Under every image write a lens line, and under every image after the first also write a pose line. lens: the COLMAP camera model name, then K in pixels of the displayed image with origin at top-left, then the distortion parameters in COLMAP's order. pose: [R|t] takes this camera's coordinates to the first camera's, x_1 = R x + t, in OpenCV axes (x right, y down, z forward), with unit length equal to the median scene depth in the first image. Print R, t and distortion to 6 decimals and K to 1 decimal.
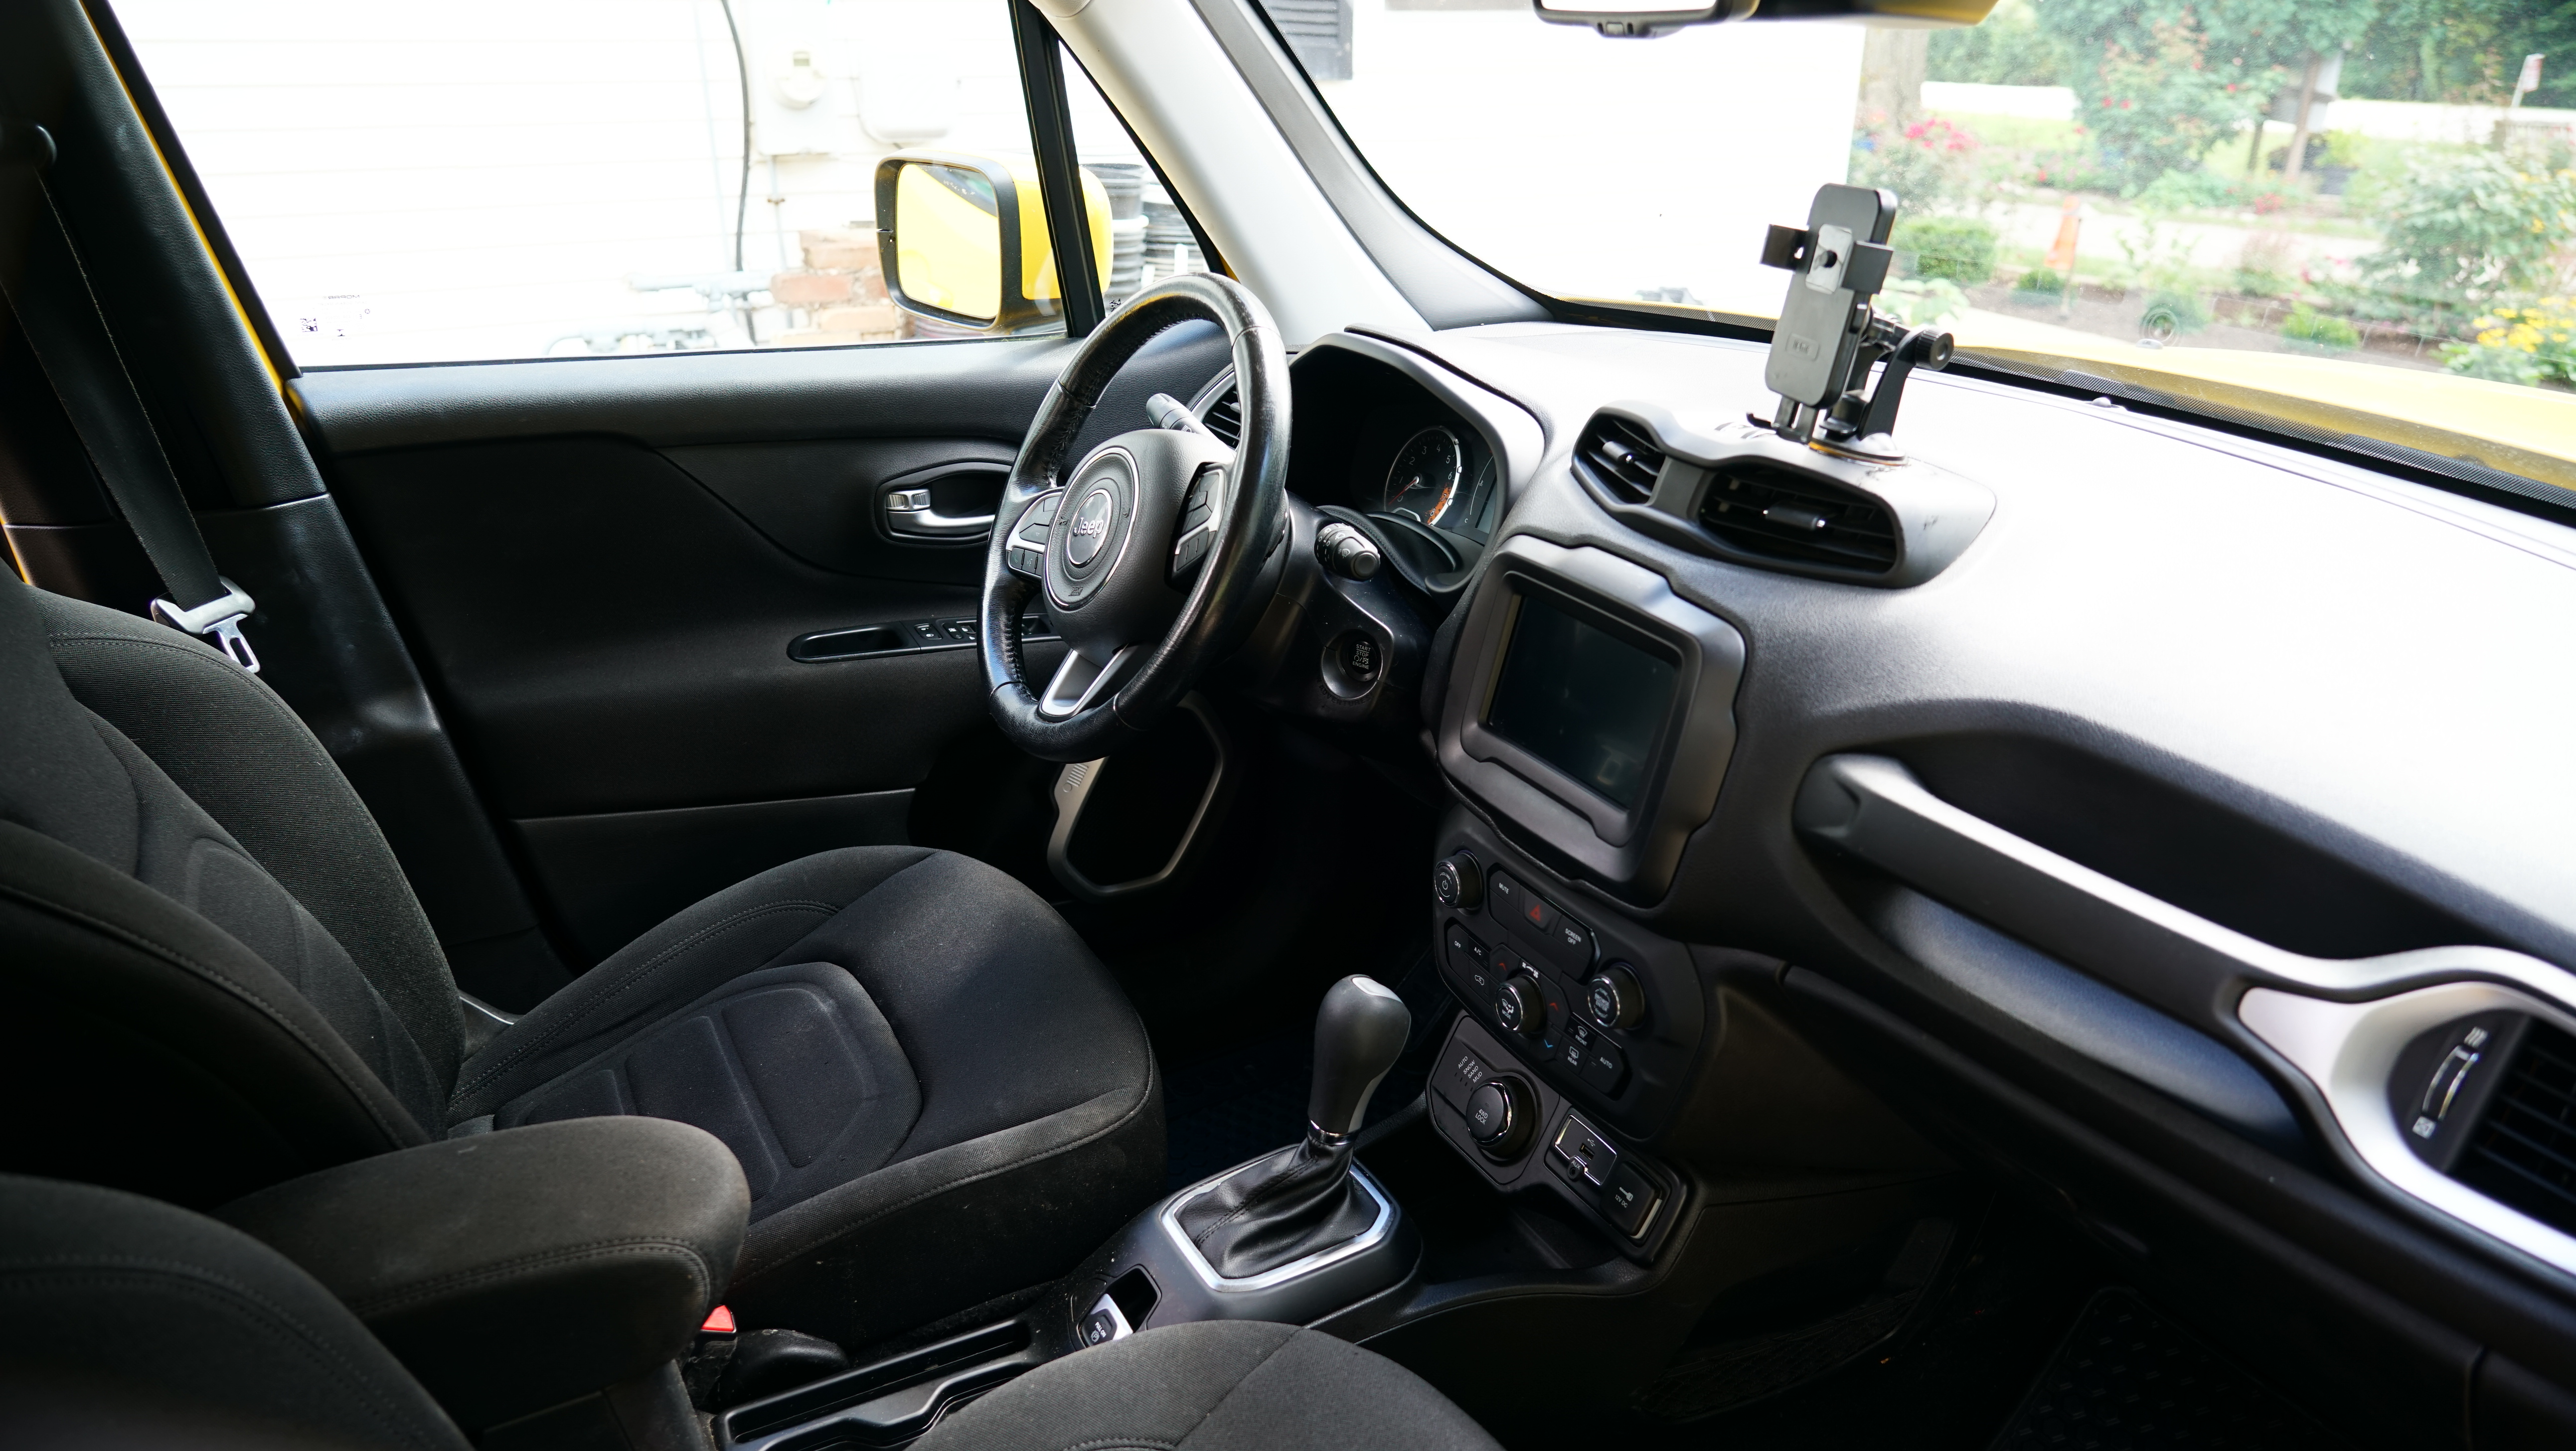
lens RADIAL K [[1737.8, 0, 1288.0], [0, 1737.8, 725.5], [0, 0, 1]] dist [-0.008512, 0.005276]
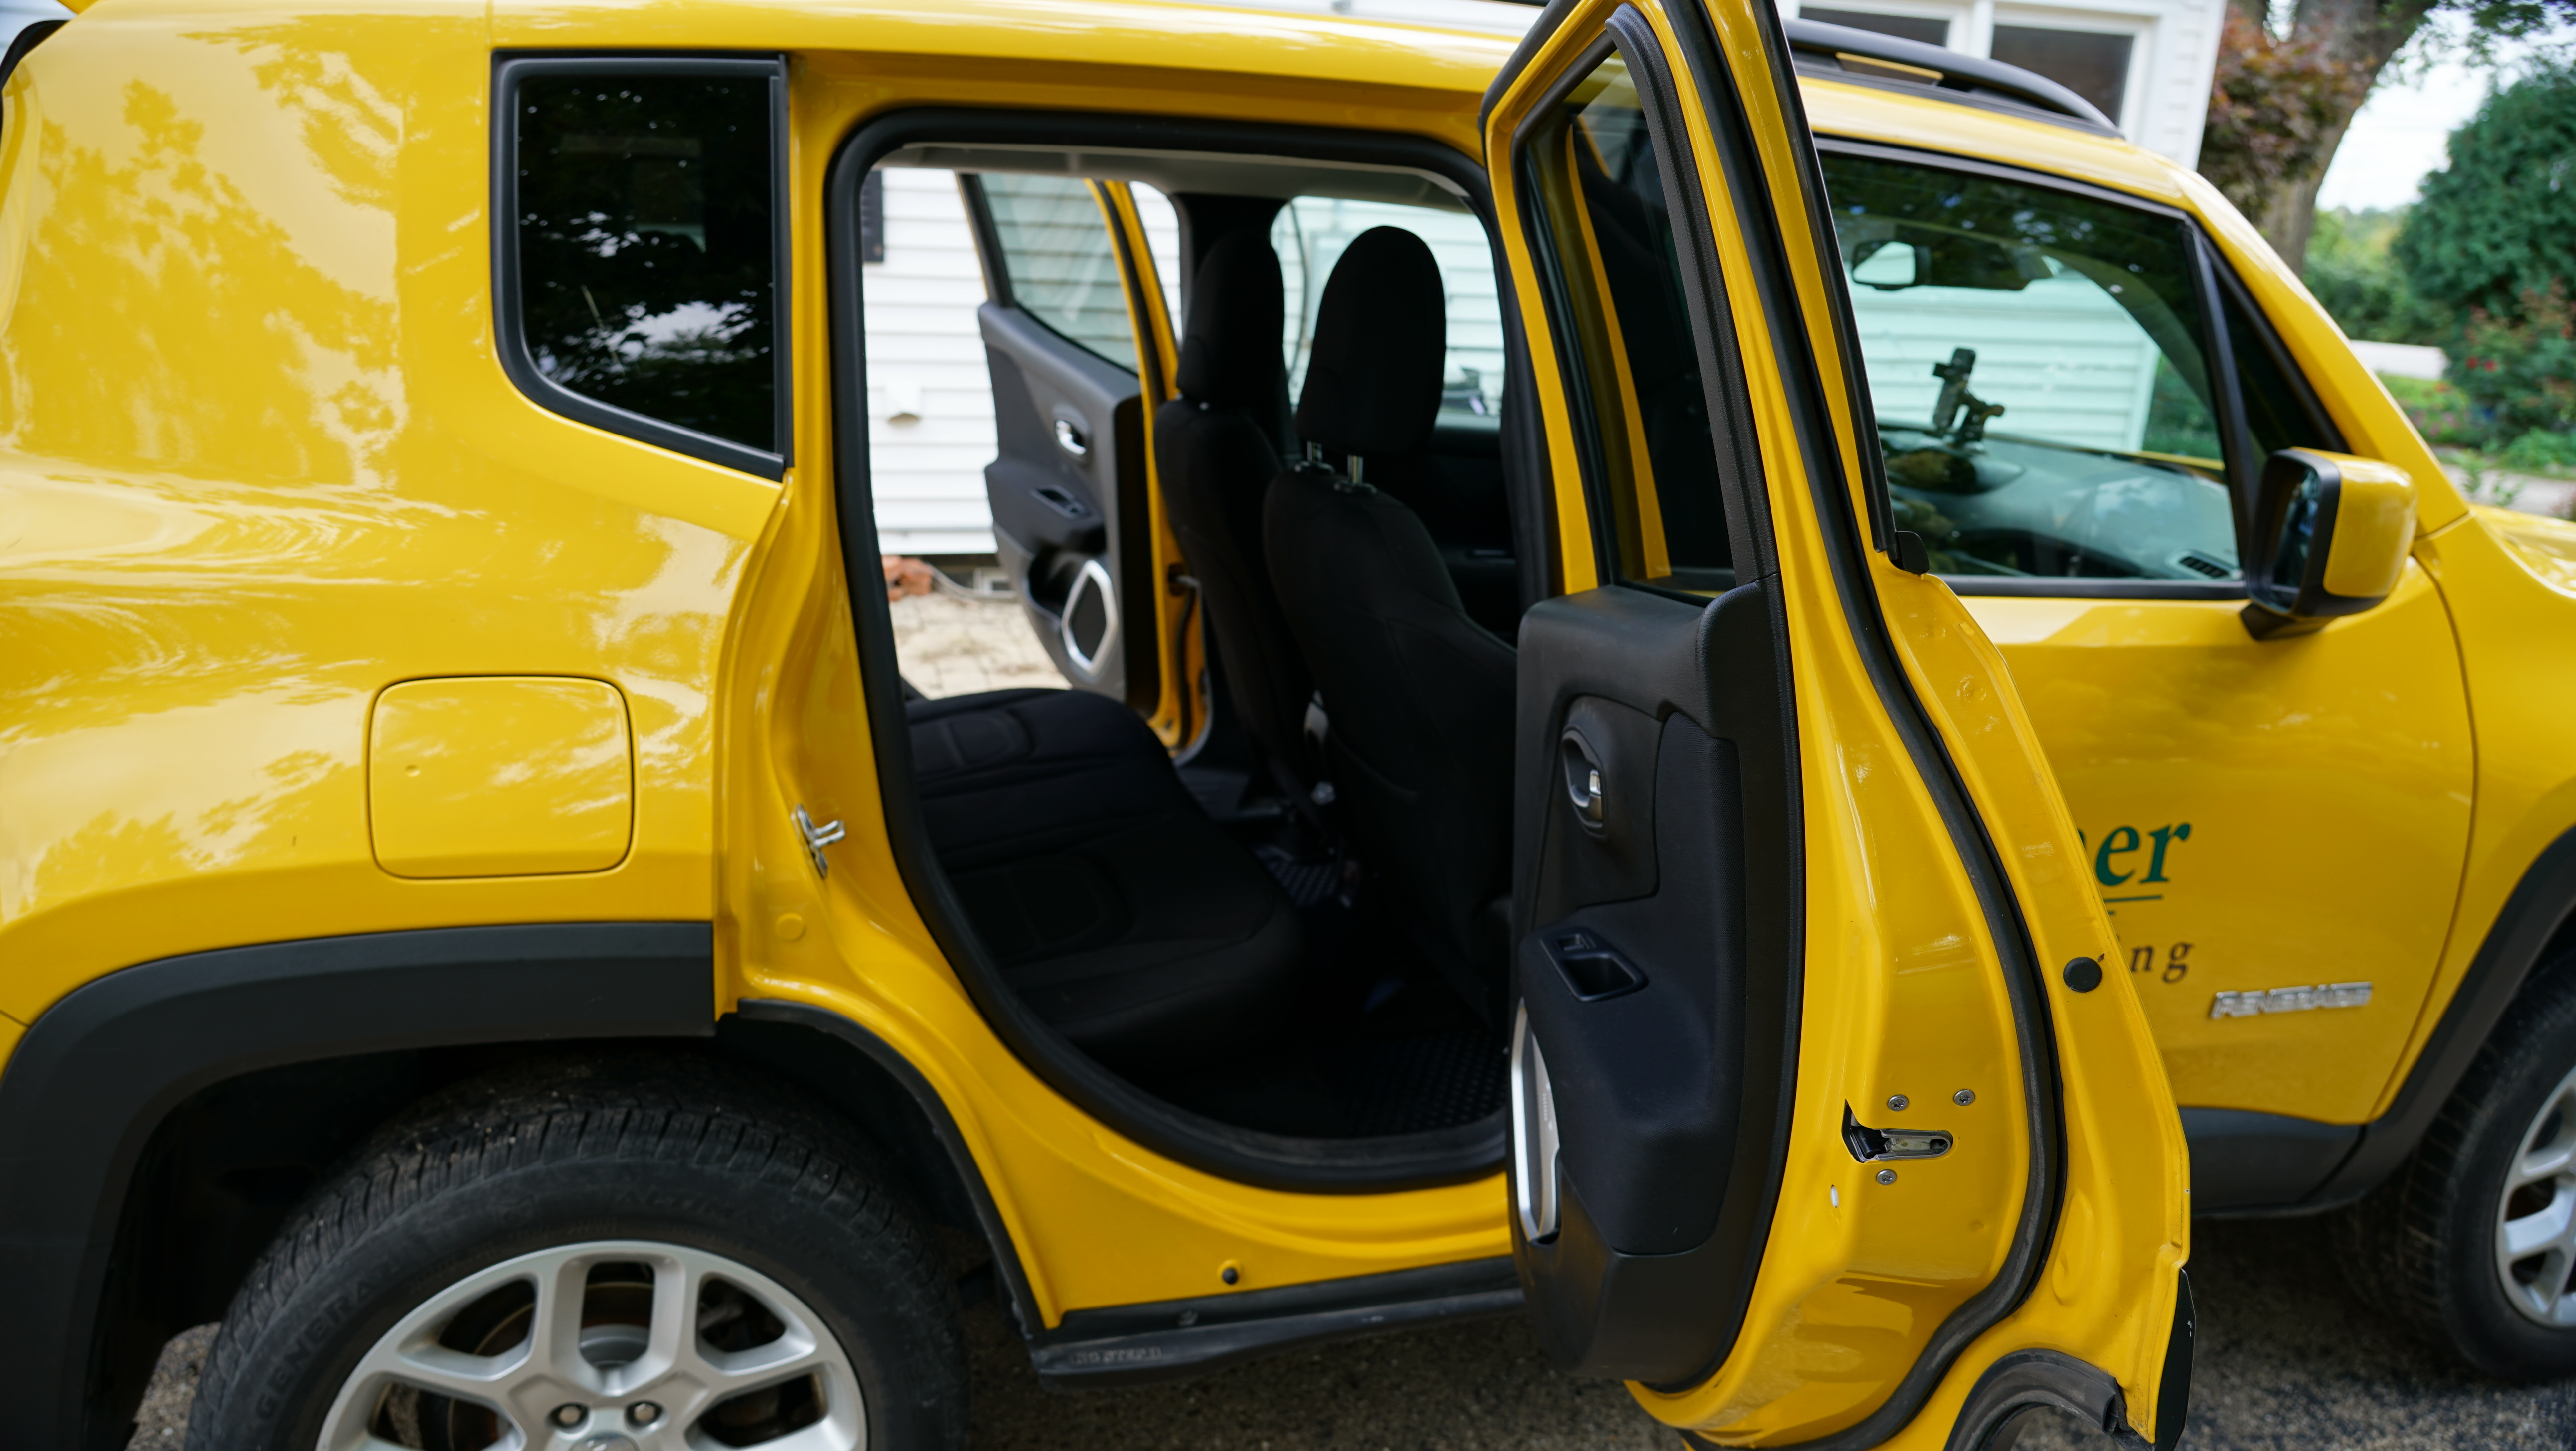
lens RADIAL K [[1737.8, 0, 1288.0], [0, 1737.8, 725.5], [0, 0, 1]] dist [-0.008512, 0.005276]
pose [[0.978643, 0.085114, -0.187118, -0.007141], [-0.106681, 0.988369, -0.108375, 0.041921], [0.175717, 0.126022, 0.976341, -0.107228]]
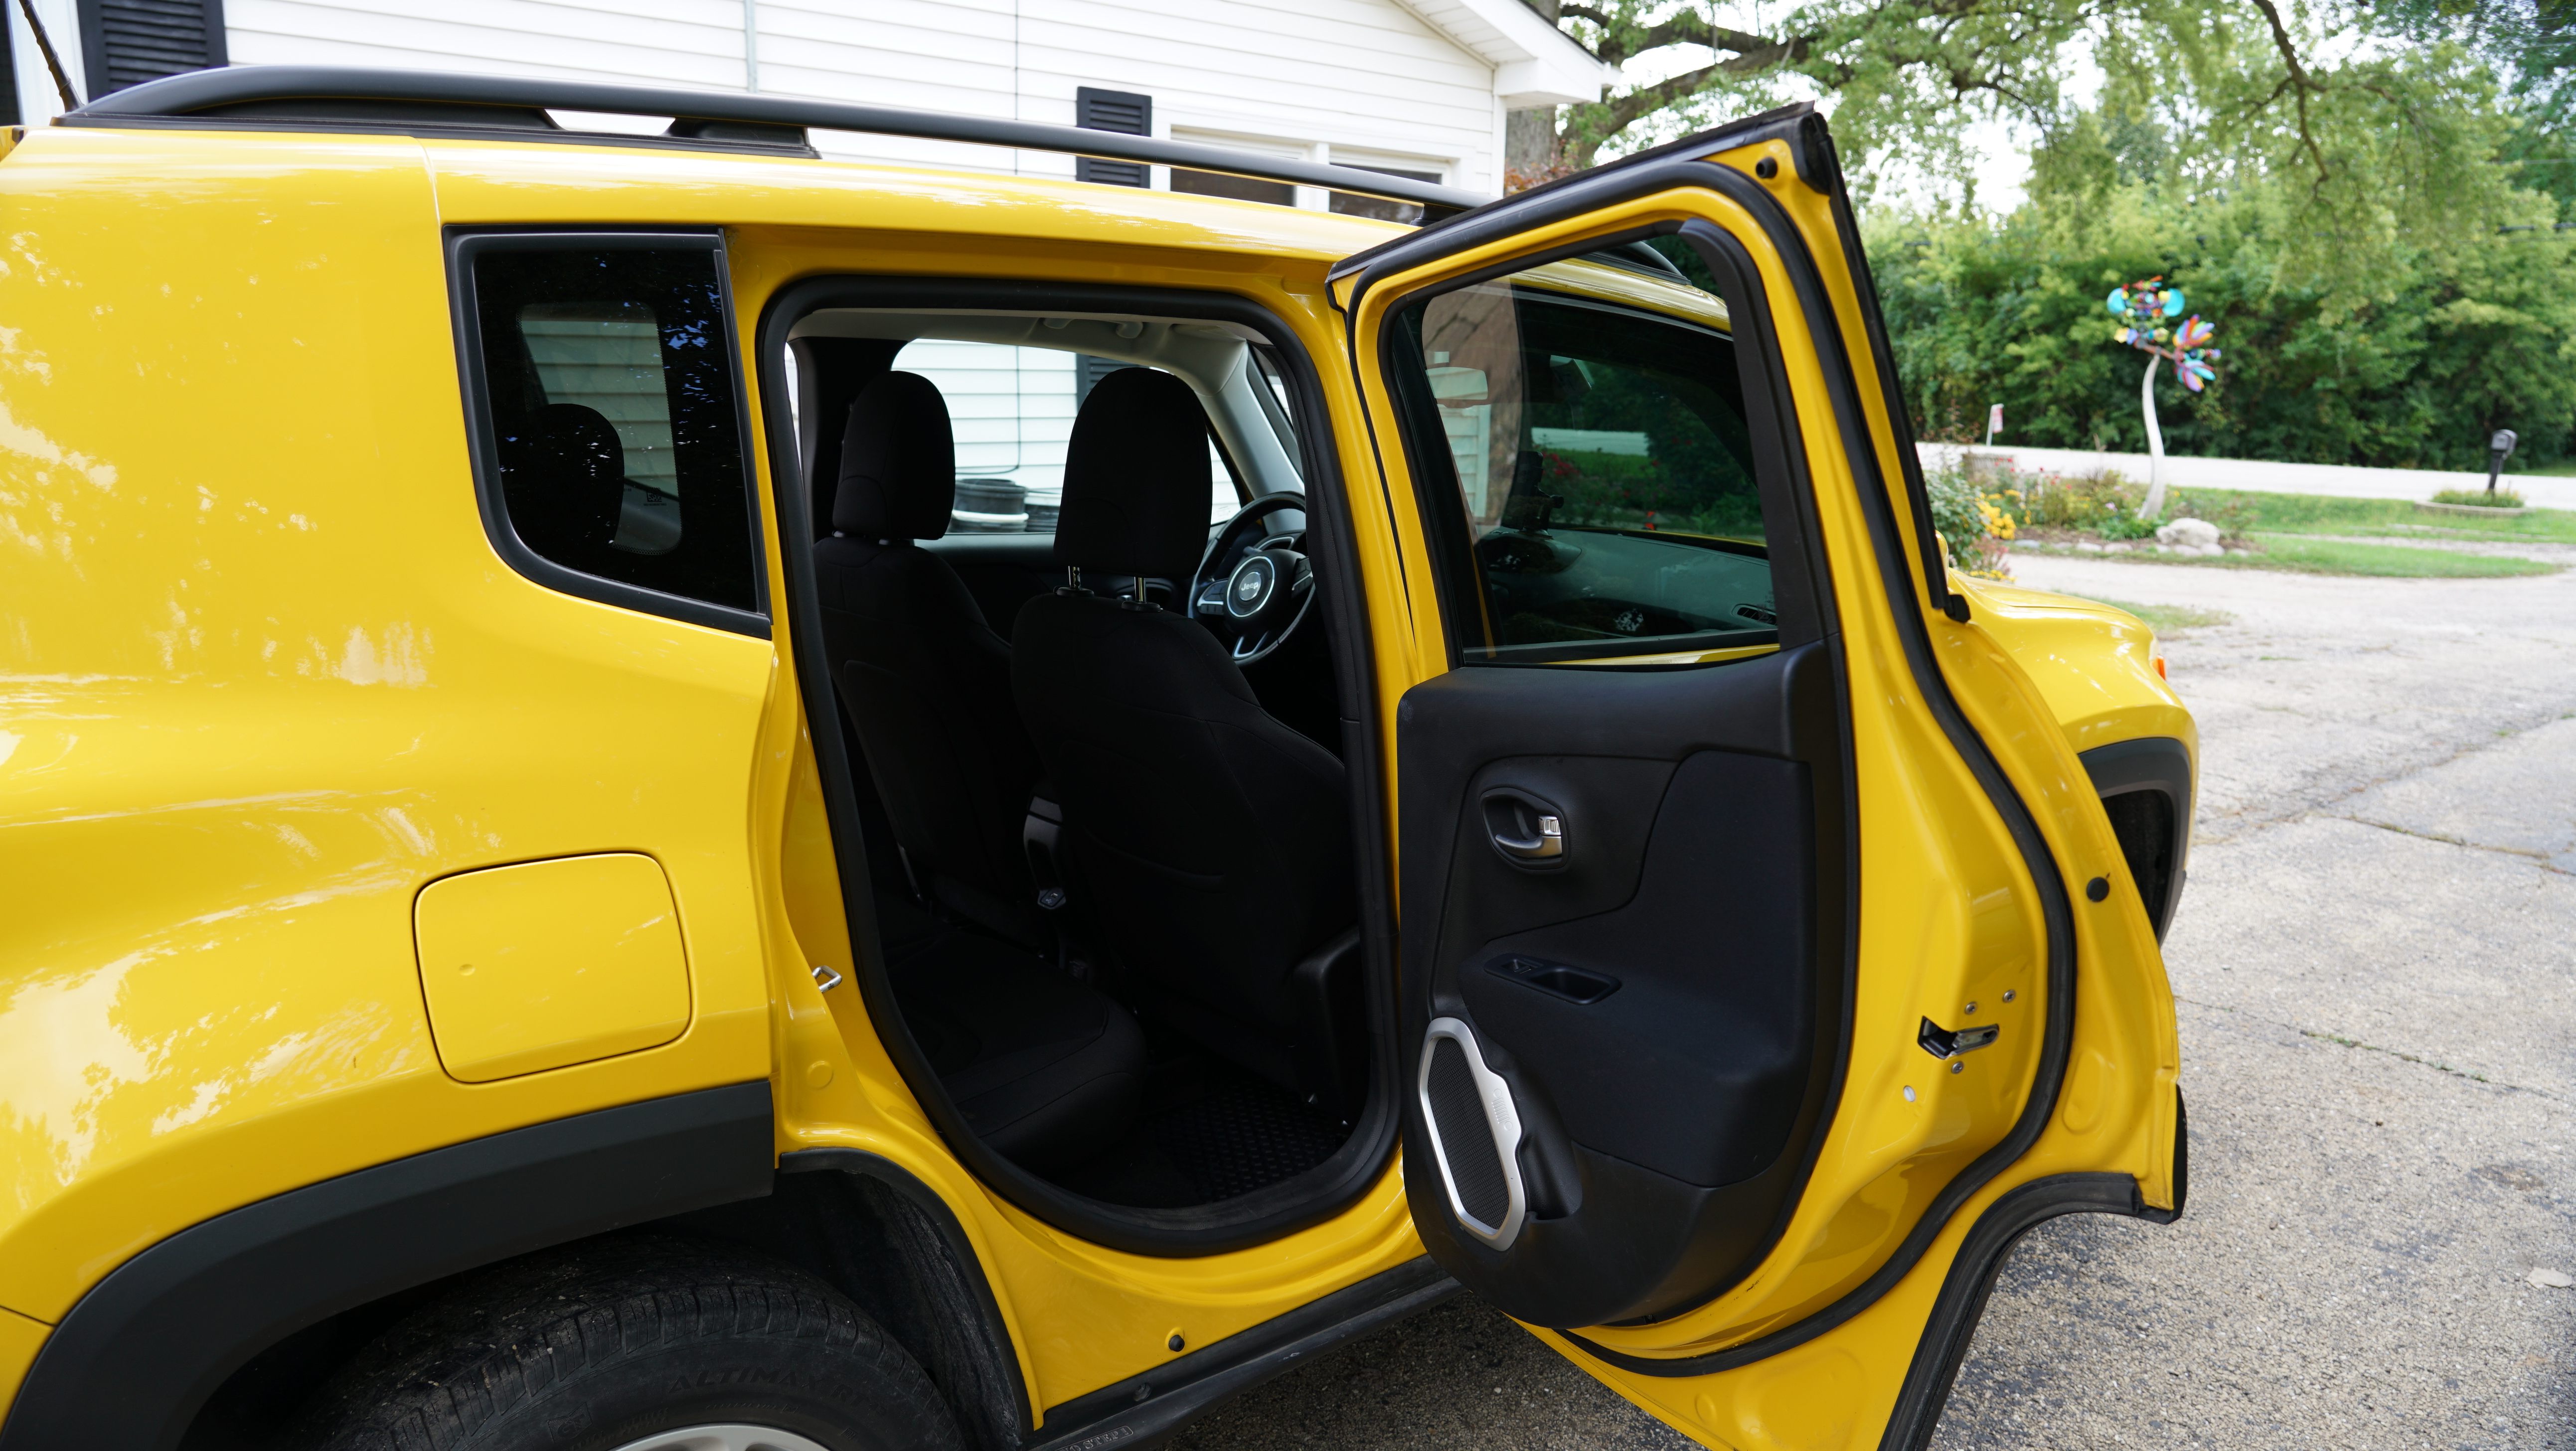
lens RADIAL K [[1737.8, 0, 1288.0], [0, 1737.8, 725.5], [0, 0, 1]] dist [-0.008512, 0.005276]
pose [[0.981028, -0.032383, 0.191141, -0.046615], [0.066981, 0.981850, -0.177436, 0.045618], [-0.181925, 0.186873, 0.965392, -0.120136]]
